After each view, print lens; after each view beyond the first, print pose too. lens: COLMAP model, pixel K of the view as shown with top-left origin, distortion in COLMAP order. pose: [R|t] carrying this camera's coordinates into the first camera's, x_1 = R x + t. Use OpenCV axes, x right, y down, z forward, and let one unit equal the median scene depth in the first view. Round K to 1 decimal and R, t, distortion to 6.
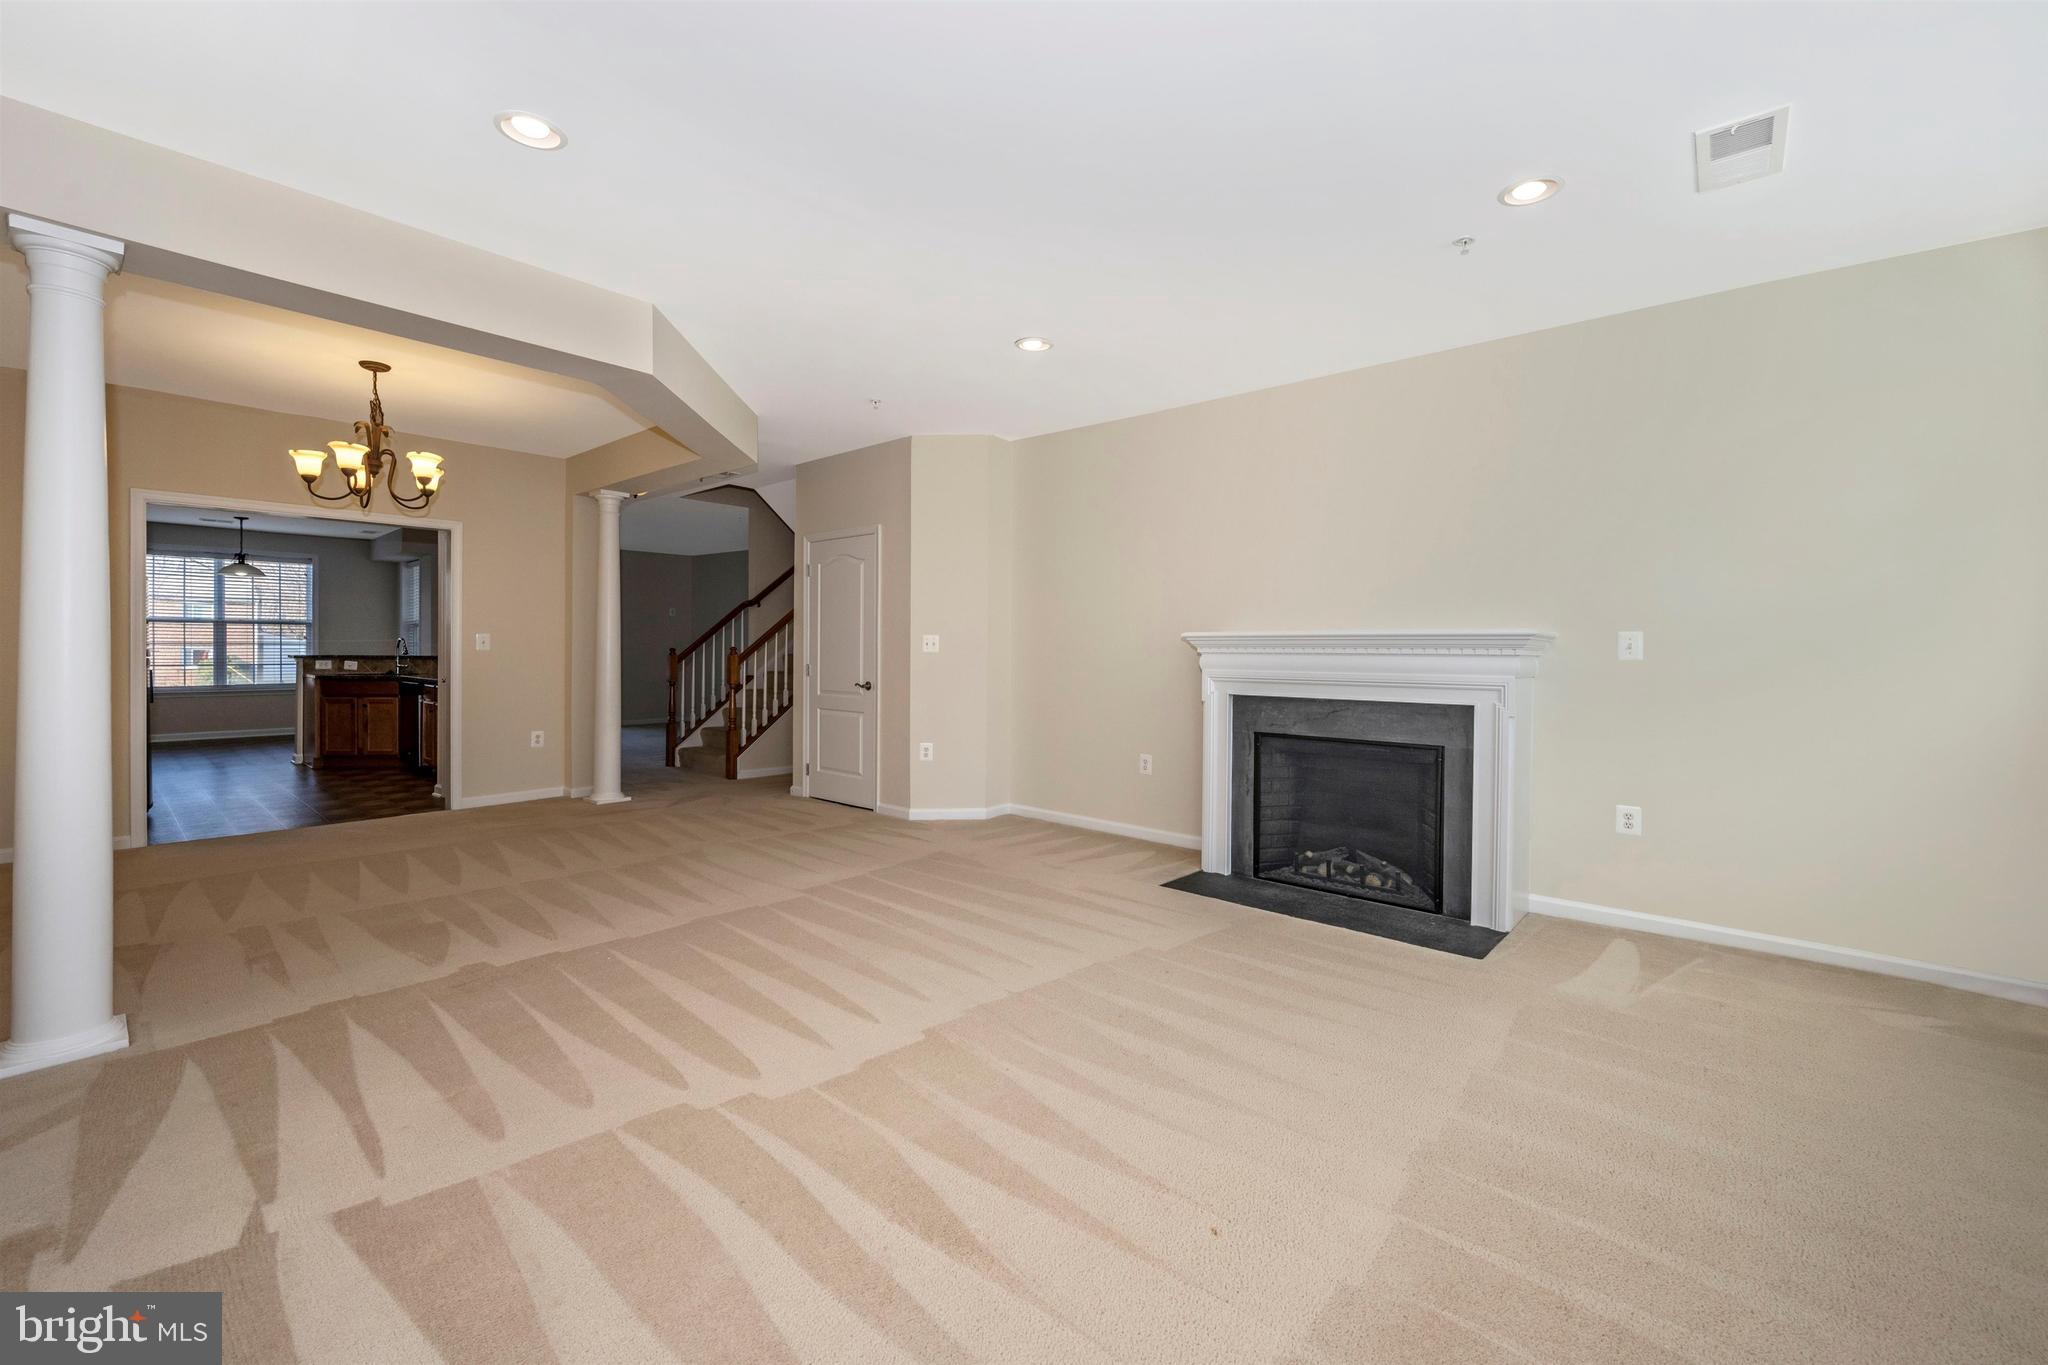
lens RADIAL K [[816.9, 0, 1025.9], [0, 816.9, 655.1], [0, 0, 1]] dist [-0.000550, 0.000424]
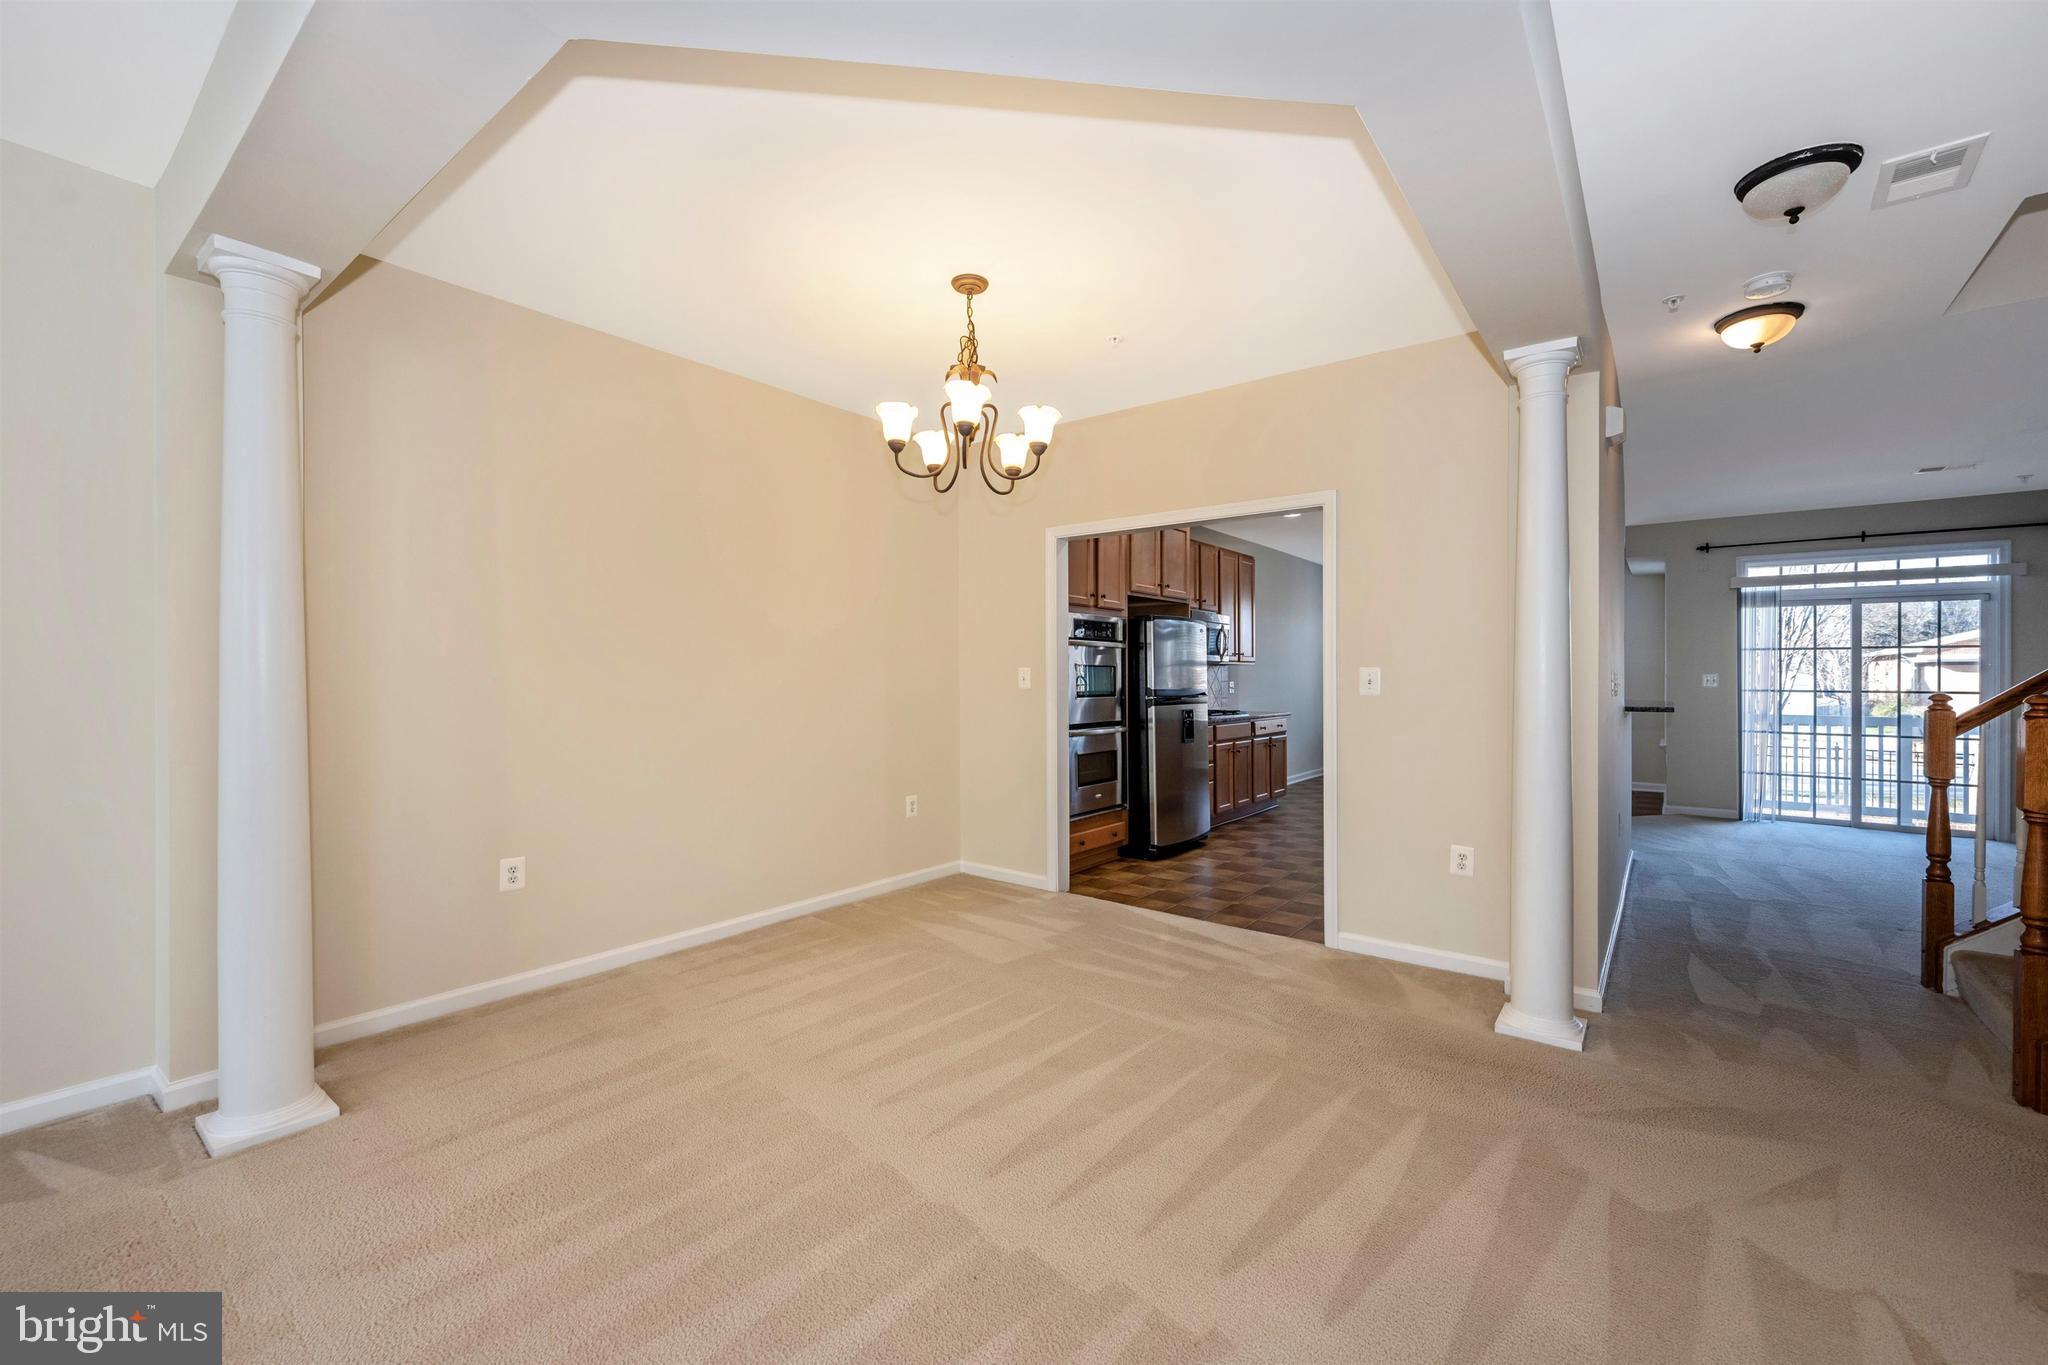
lens RADIAL K [[830.2, 0, 1024.0], [0, 830.2, 682.5], [0, 0, 1]] dist [-0.000559, -0.000013]
pose [[0.050027, 0.002423, -0.998745, -0.067493], [-0.010442, 0.999944, 0.001903, -0.014153], [0.998693, 0.010333, 0.050049, 0.723290]]
